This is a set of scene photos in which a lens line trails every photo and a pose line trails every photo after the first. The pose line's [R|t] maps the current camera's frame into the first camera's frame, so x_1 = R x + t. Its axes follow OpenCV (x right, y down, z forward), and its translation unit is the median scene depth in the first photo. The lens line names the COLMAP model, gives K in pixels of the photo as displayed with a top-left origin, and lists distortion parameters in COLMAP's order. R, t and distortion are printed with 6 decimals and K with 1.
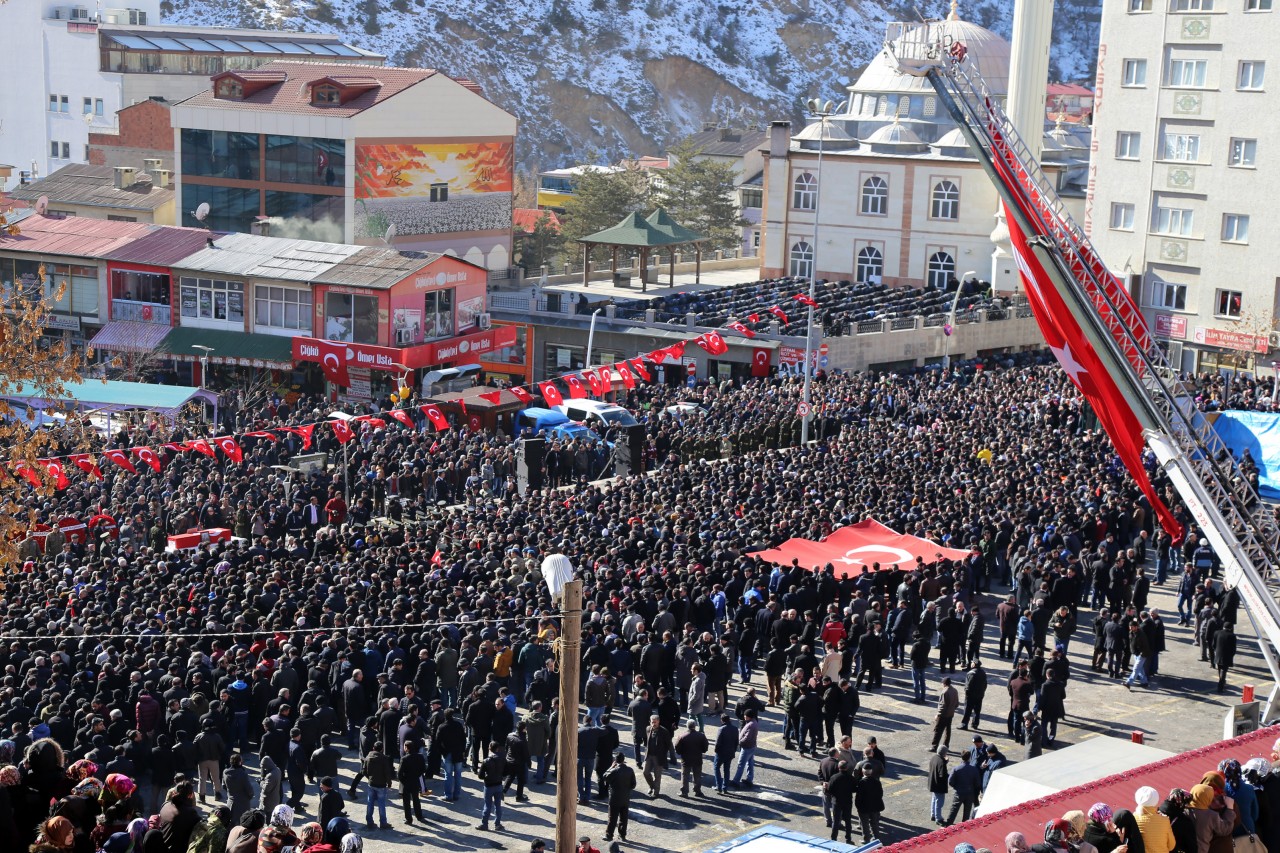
lens RADIAL K [[2187.5, 0, 640.0], [0, 2187.5, 426.5], [0, 0, 1]] dist [0.238826, 0.165620]
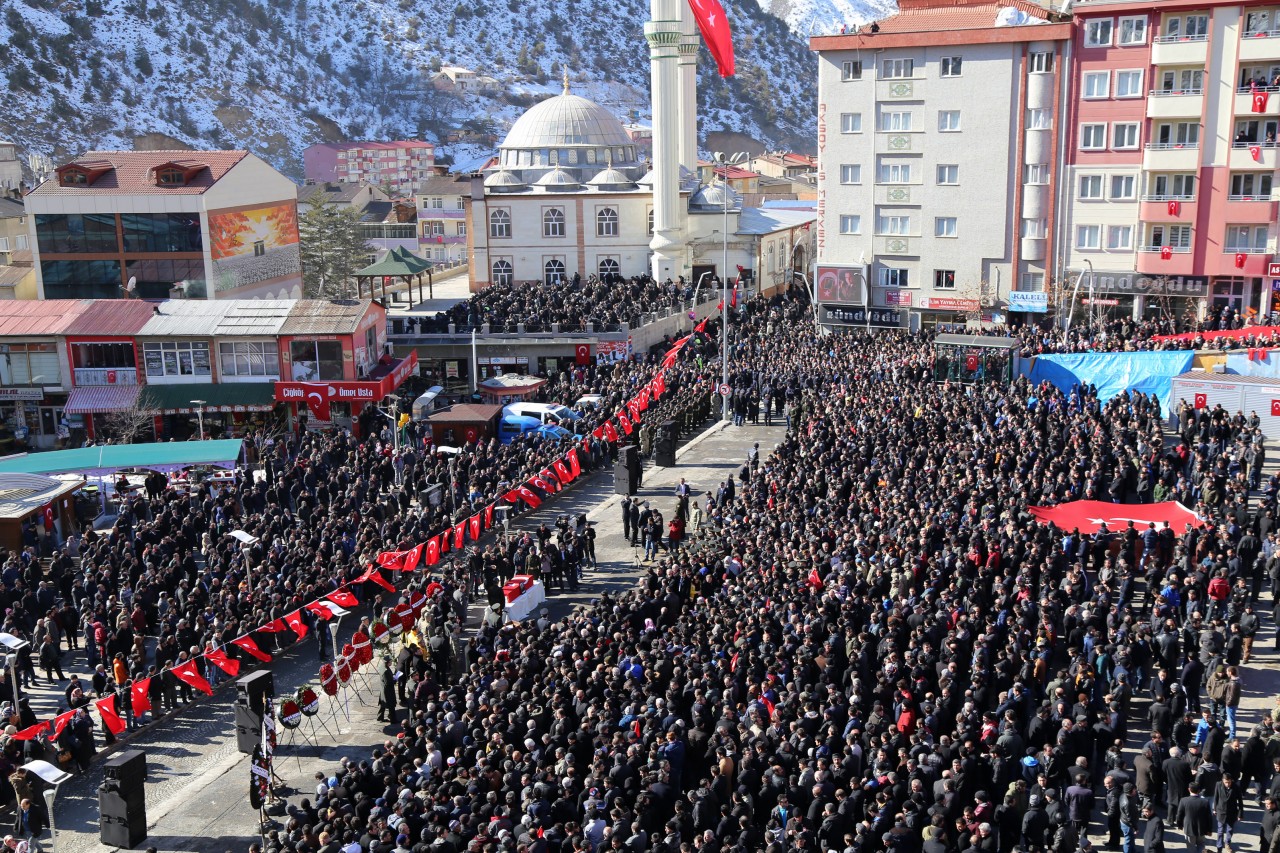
lens RADIAL K [[1391.4, 0, 640.0], [0, 1391.4, 426.5], [0, 0, 1]] dist [0.007599, 0.191908]
pose [[0.912144, -0.138894, 0.385619, -0.224010], [0.119732, 0.990089, 0.073400, -0.040473], [-0.391992, -0.020780, 0.919734, 0.193852]]
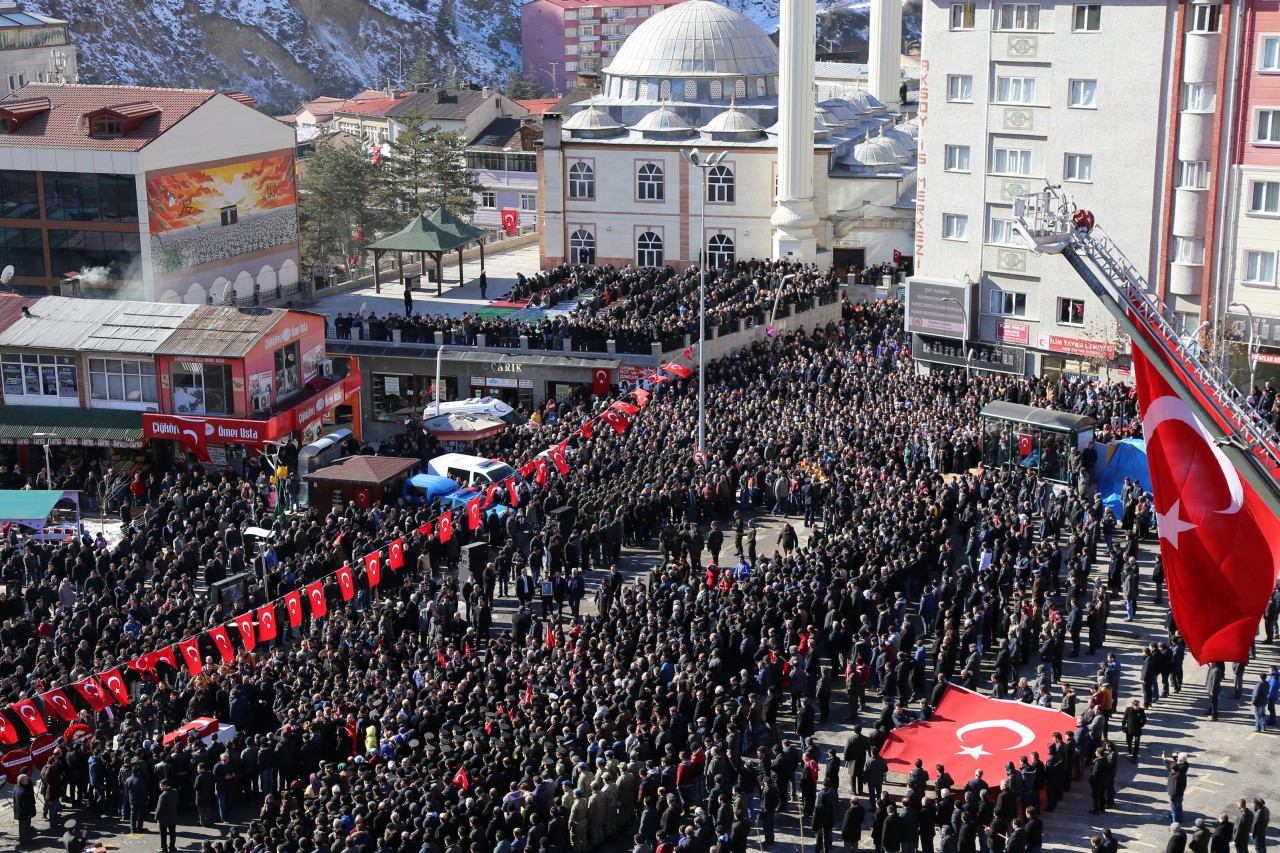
lens RADIAL K [[2006.9, 0, 640.0], [0, 2006.9, 426.5], [0, 0, 1]] dist [0.207926, 0.033941]
pose [[0.979354, -0.087996, 0.181998, -0.089055], [0.075341, 0.994308, 0.075329, -0.070731], [-0.187591, -0.060061, 0.980409, 0.082760]]
